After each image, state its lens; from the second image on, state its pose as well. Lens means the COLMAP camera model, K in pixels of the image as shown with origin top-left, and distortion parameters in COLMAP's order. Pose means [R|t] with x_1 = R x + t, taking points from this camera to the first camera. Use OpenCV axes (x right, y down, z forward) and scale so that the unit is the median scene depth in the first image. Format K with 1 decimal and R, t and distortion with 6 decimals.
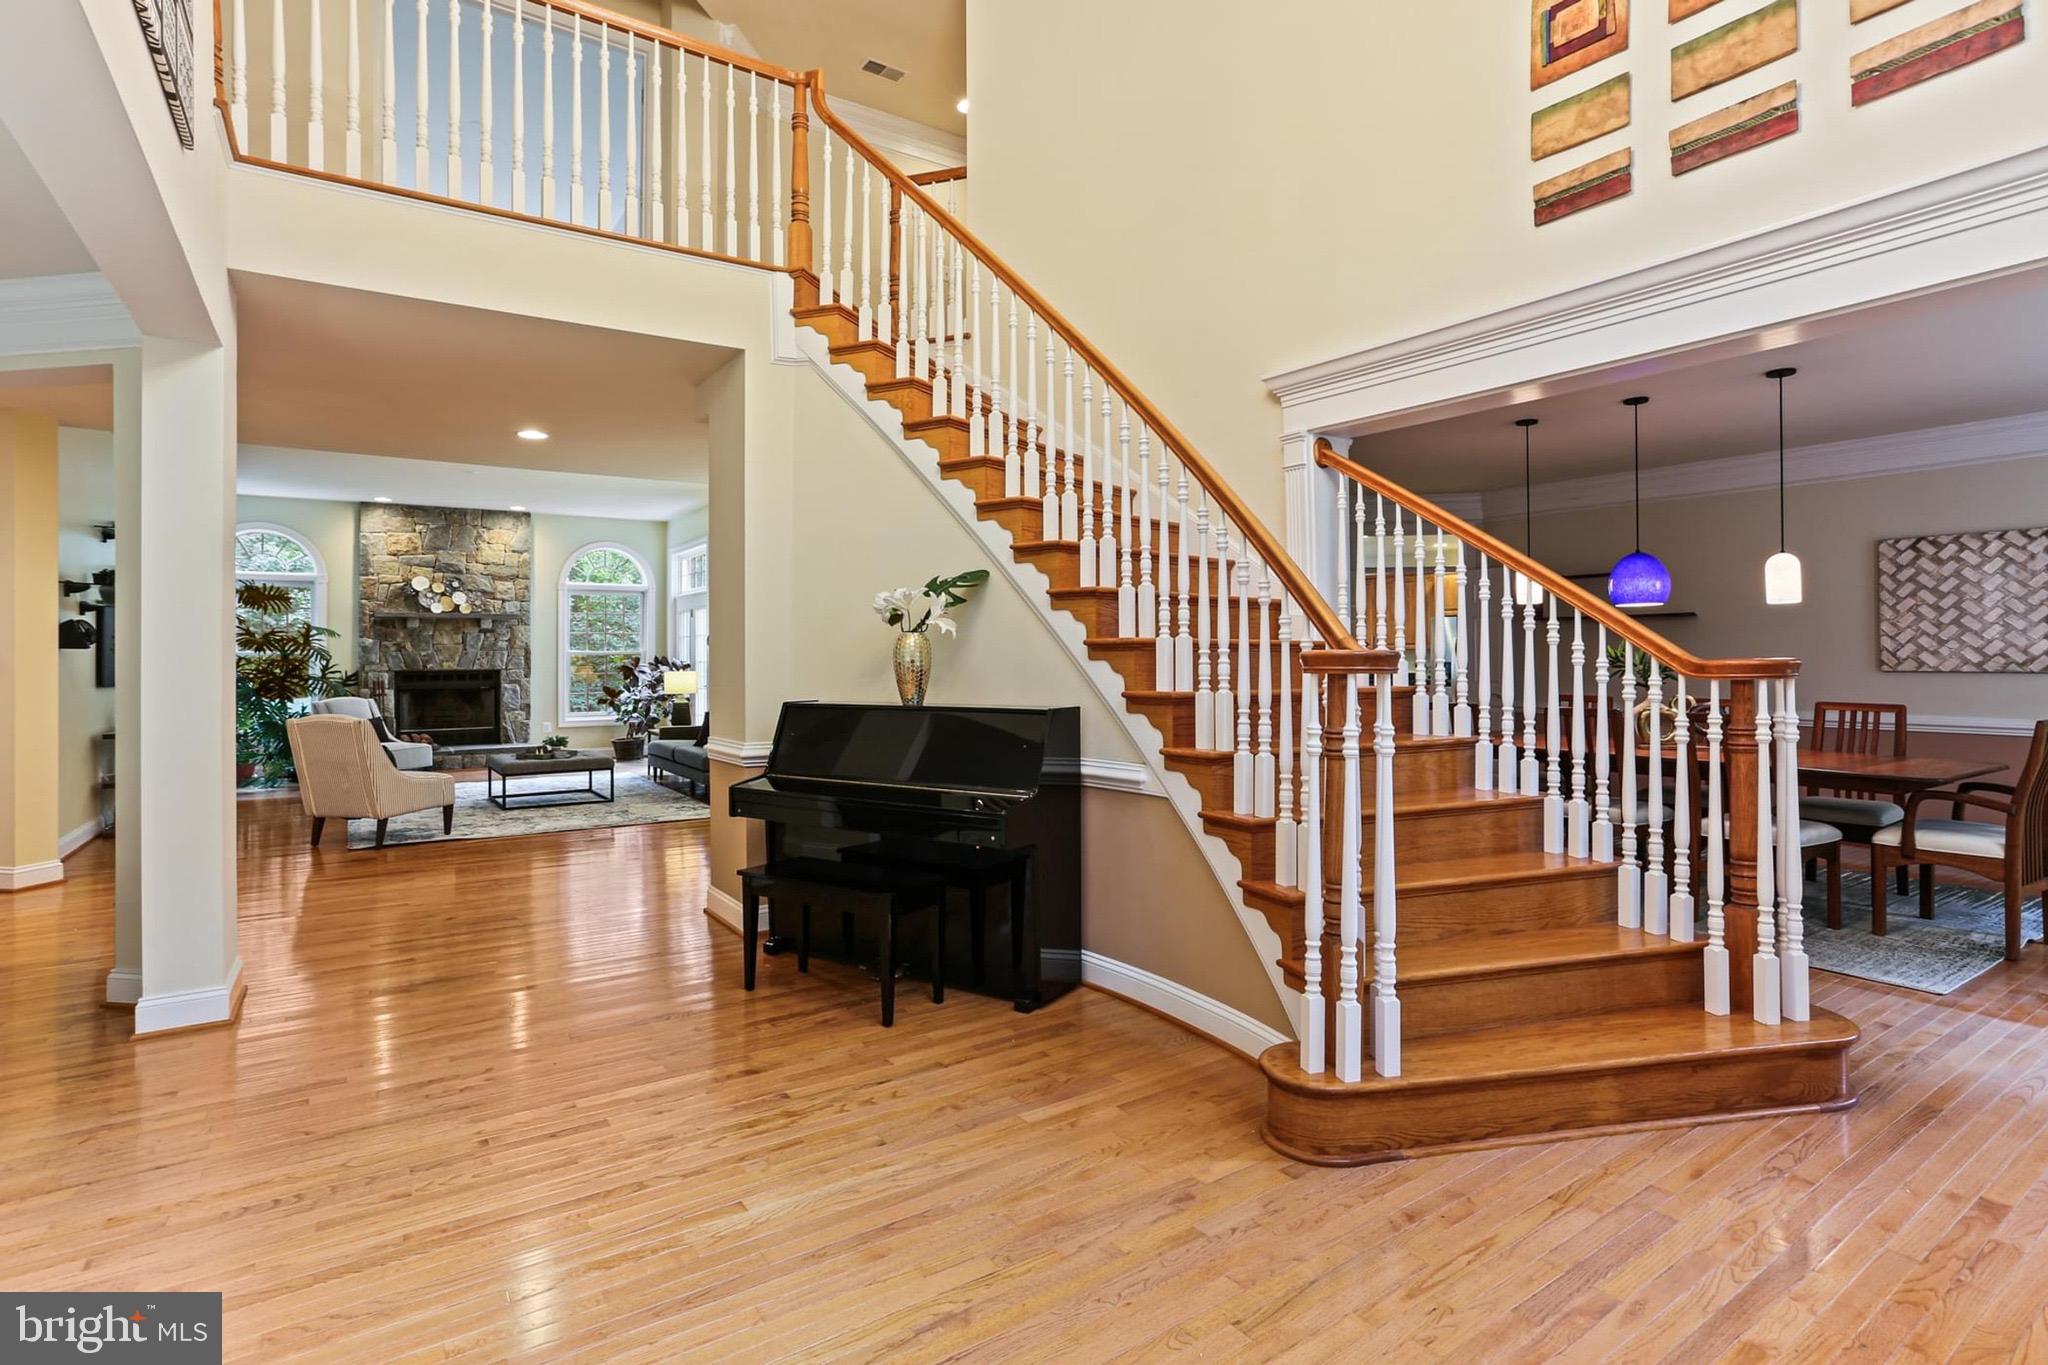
lens RADIAL K [[1007.9, 0, 1014.3], [0, 1007.9, 644.9], [0, 0, 1]] dist [-0.025751, 0.006616]
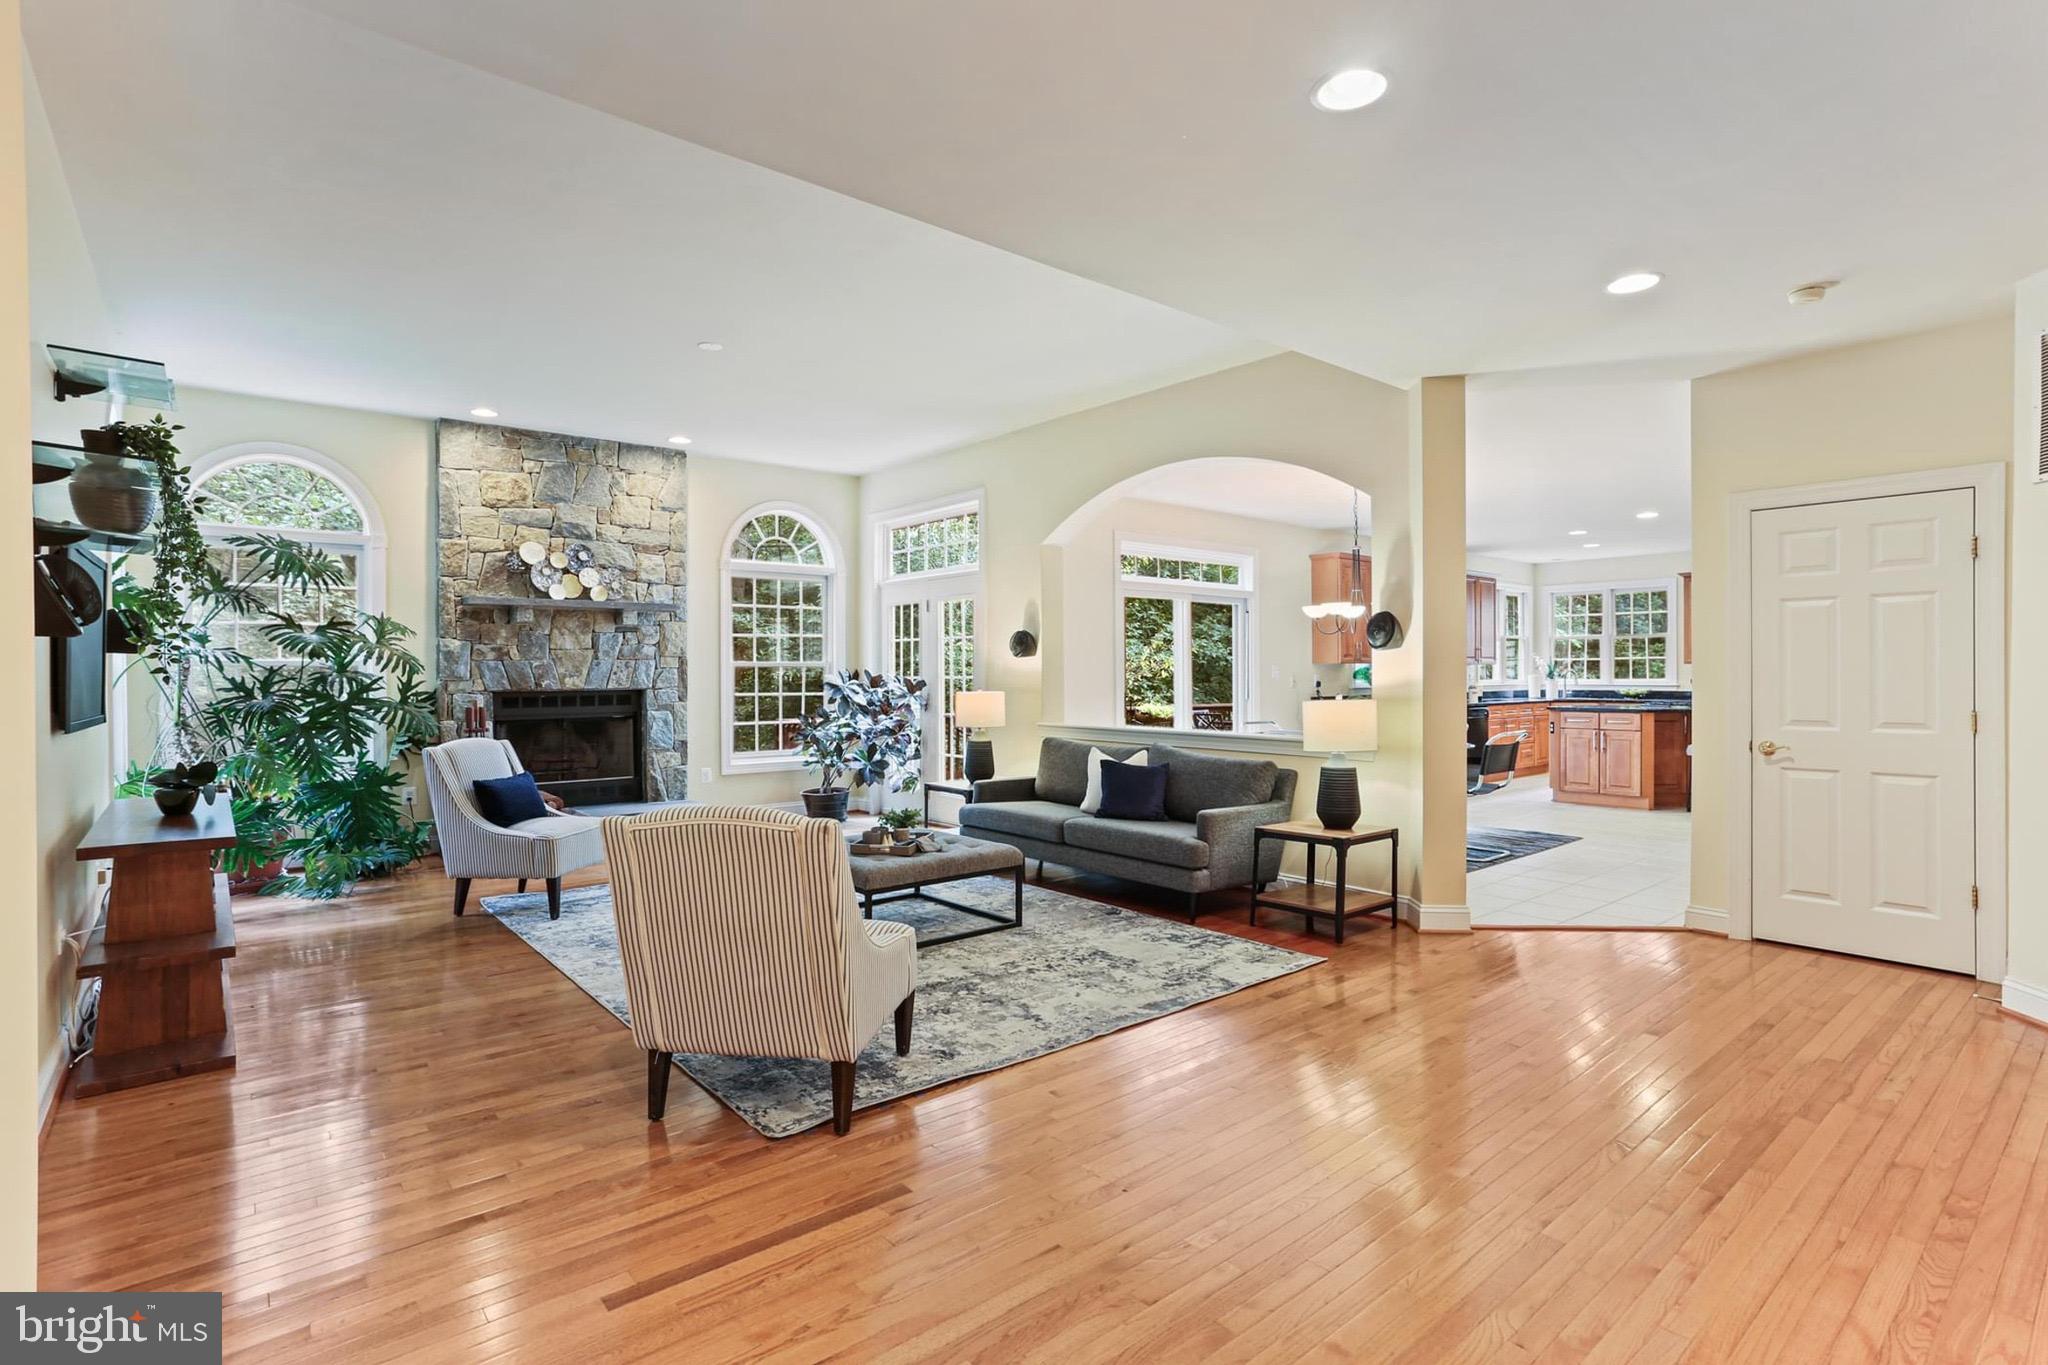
lens RADIAL K [[1007.9, 0, 1010.6], [0, 1007.9, 675.0], [0, 0, 1]] dist [-0.025751, 0.006616]
pose [[0.995580, 0.002217, 0.093888, -0.353534], [-0.003528, 0.999899, 0.013799, 0.005937], [-0.093848, -0.014069, 0.995487, 0.340671]]
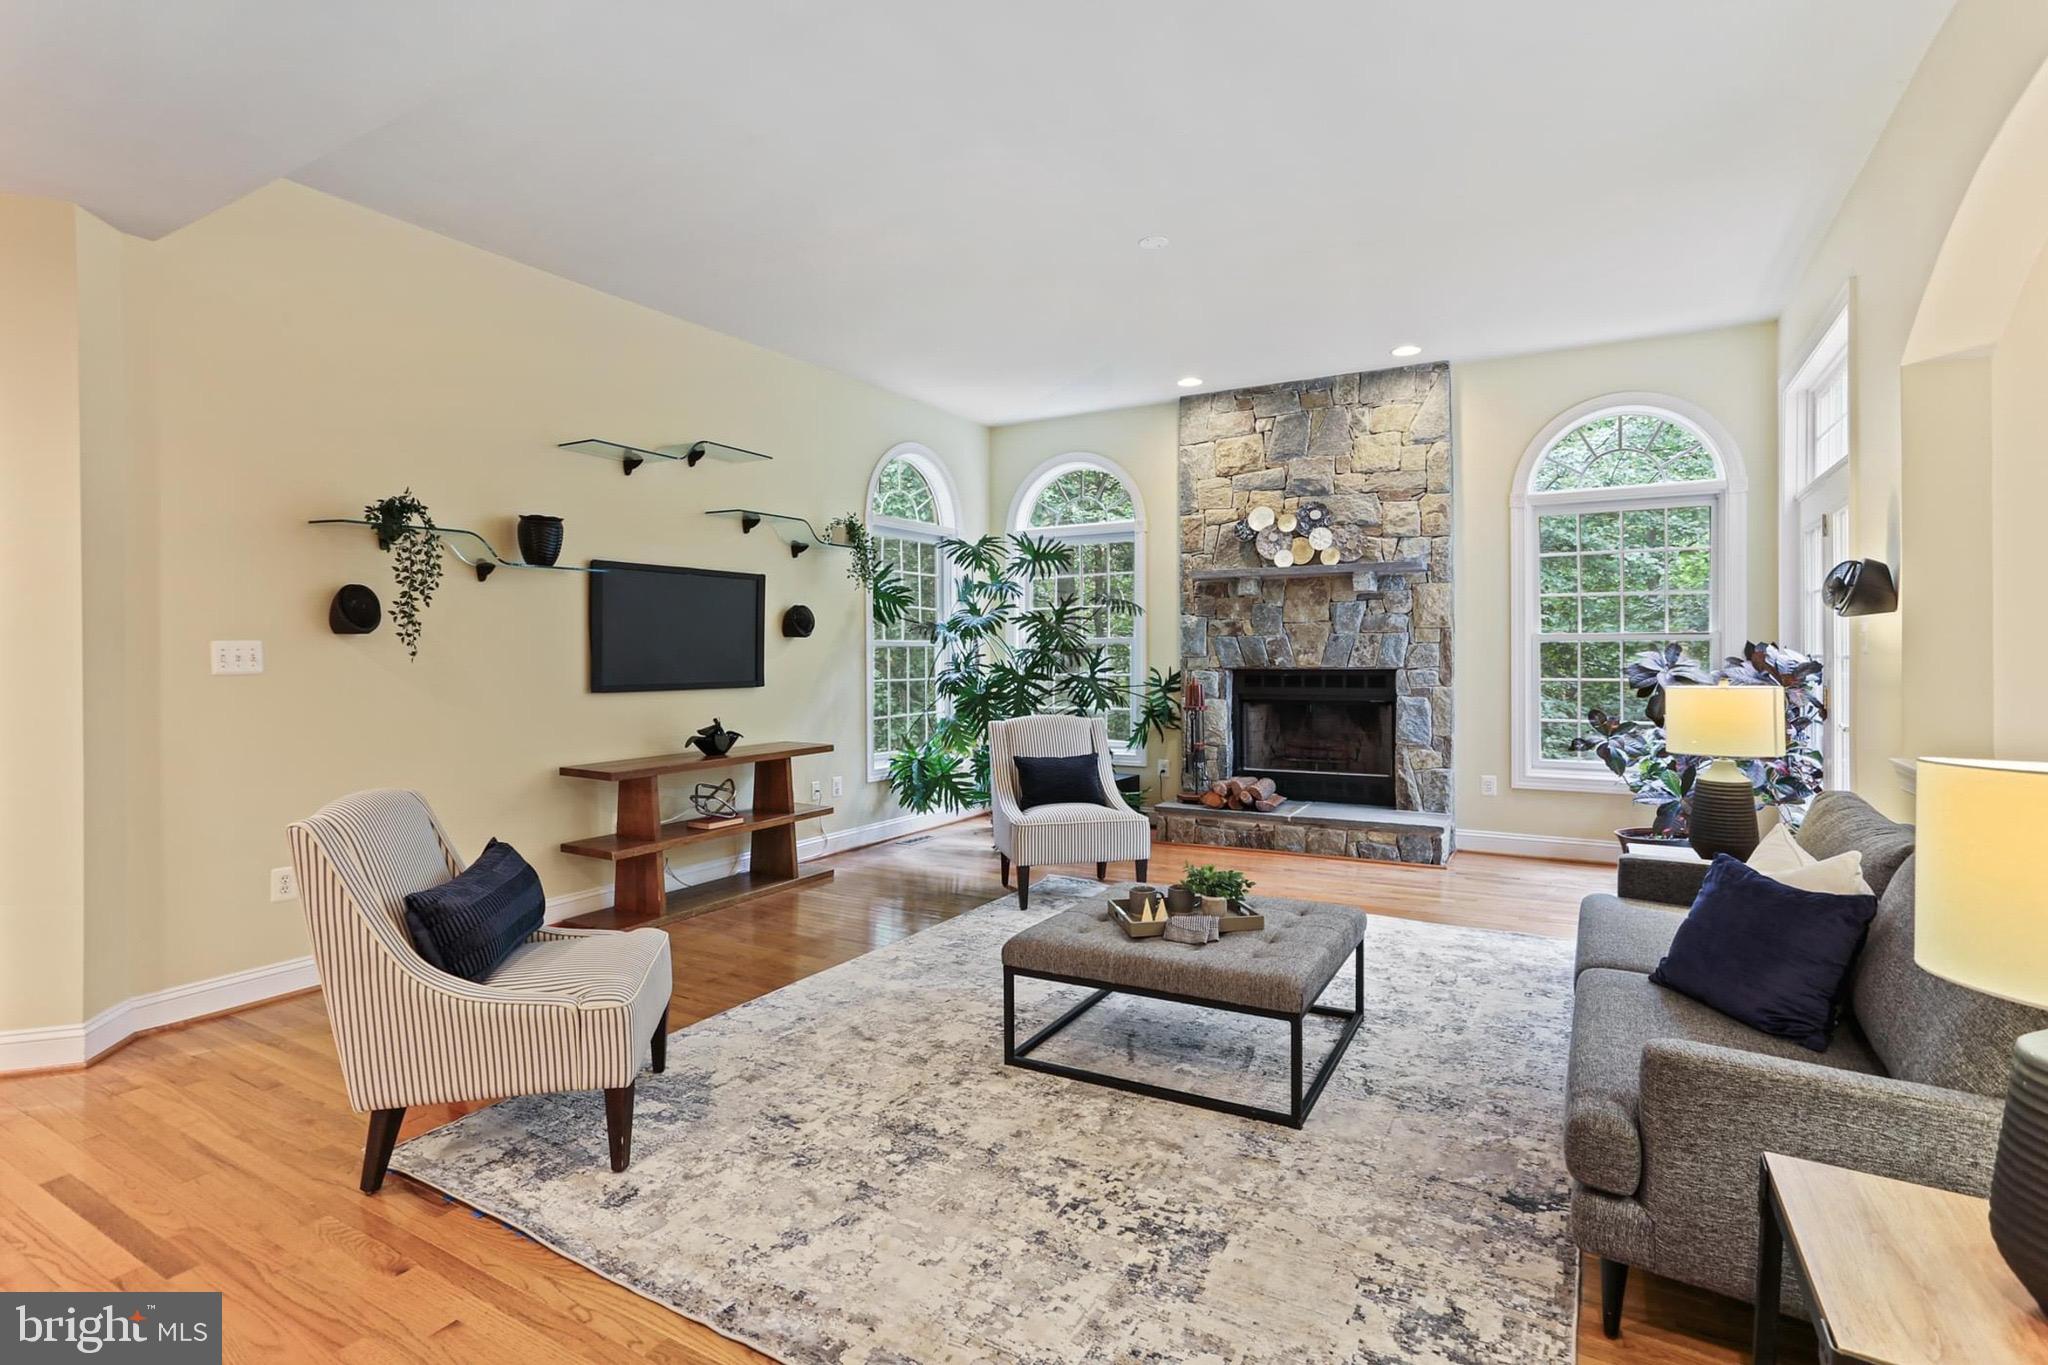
lens RADIAL K [[1007.9, 0, 1010.0], [0, 1007.9, 650.7], [0, 0, 1]] dist [-0.025751, 0.006616]
pose [[0.427287, 0.004970, -0.904102, -0.126713], [0.012946, 0.999849, 0.011615, 0.006669], [0.904023, -0.016667, 0.427158, 0.618068]]
